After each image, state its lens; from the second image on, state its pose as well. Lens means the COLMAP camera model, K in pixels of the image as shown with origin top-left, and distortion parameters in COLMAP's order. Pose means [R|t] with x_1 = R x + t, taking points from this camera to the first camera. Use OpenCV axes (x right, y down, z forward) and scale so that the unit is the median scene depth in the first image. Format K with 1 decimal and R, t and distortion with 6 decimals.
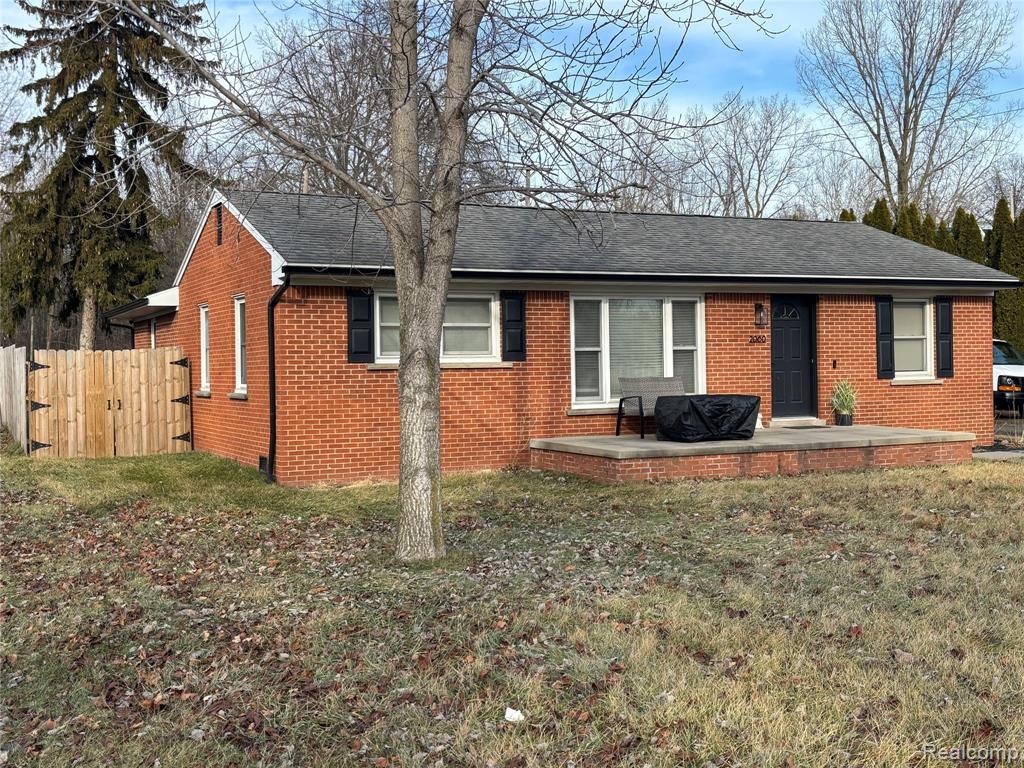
lens RADIAL K [[1176.8, 0, 503.7], [0, 1176.8, 381.4], [0, 0, 1]] dist [0.099477, -0.166904]
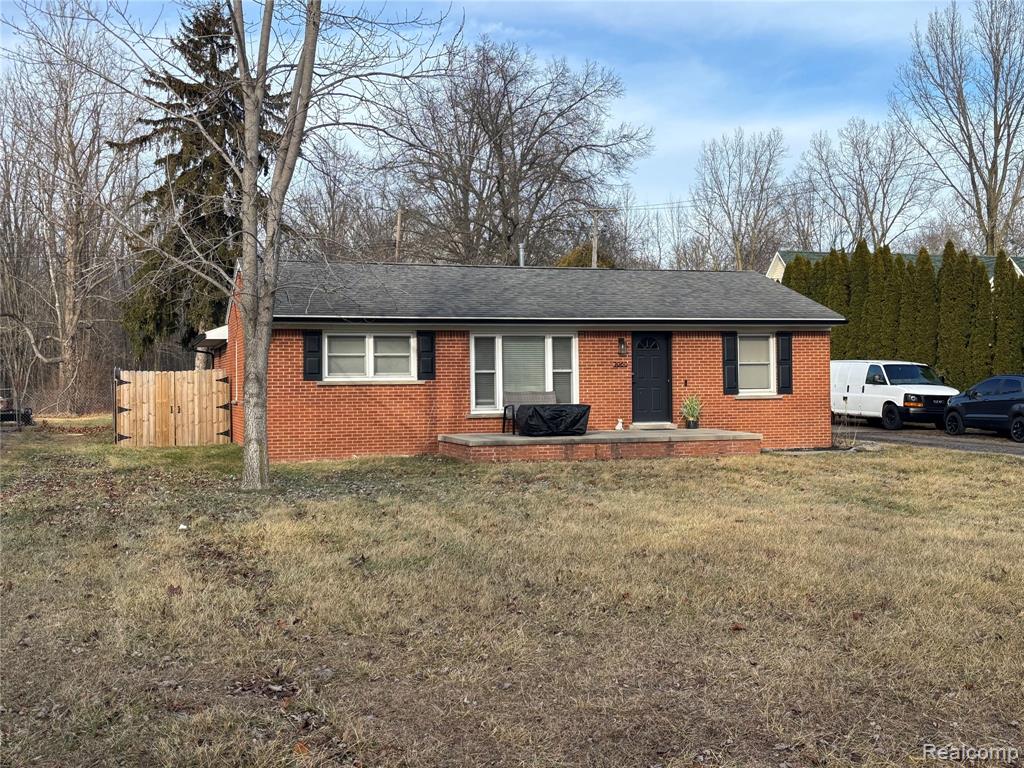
lens RADIAL K [[1169.6, 0, 511.3], [0, 1169.6, 390.3], [0, 0, 1]] dist [0.191947, -0.575840]
pose [[0.989942, 0.005181, -0.141381, 0.272466], [-0.006273, 0.999954, -0.007282, 0.004524], [0.141337, 0.008095, 0.989928, -0.346217]]
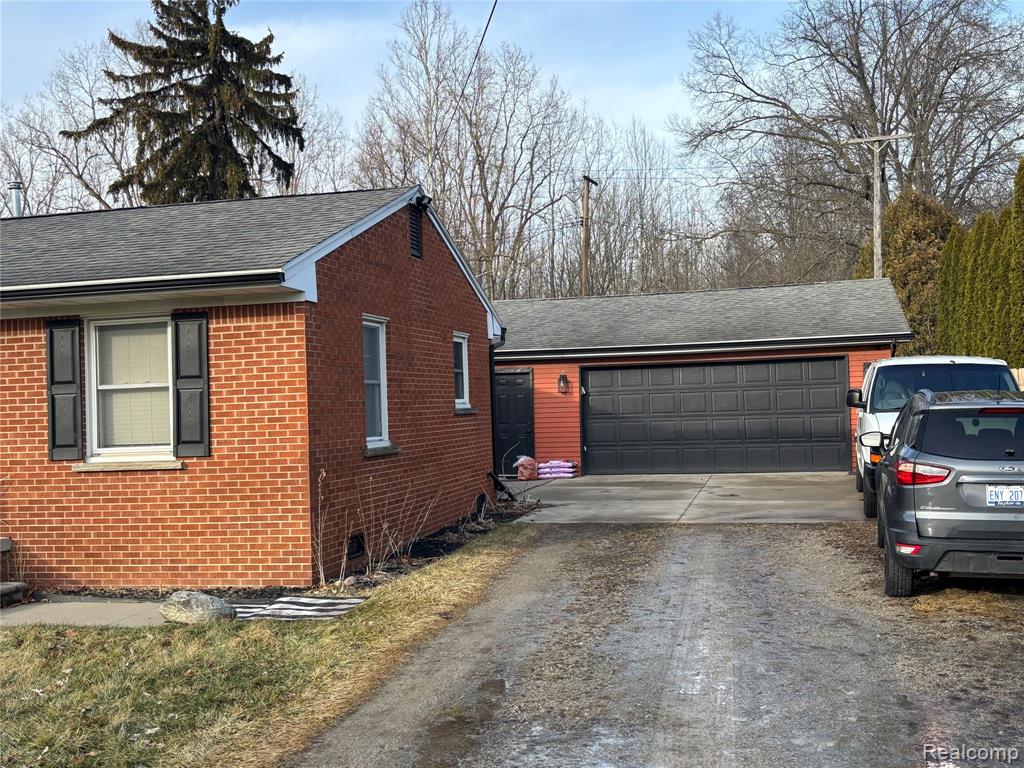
lens RADIAL K [[1166.3, 0, 517.2], [0, 1166.3, 366.5], [0, 0, 1]] dist [0.171538, -0.548911]
pose [[0.763440, -0.034398, -0.644963, 0.888704], [0.014264, 0.999235, -0.036409, -0.024478], [0.645722, 0.018596, 0.763346, 0.720826]]
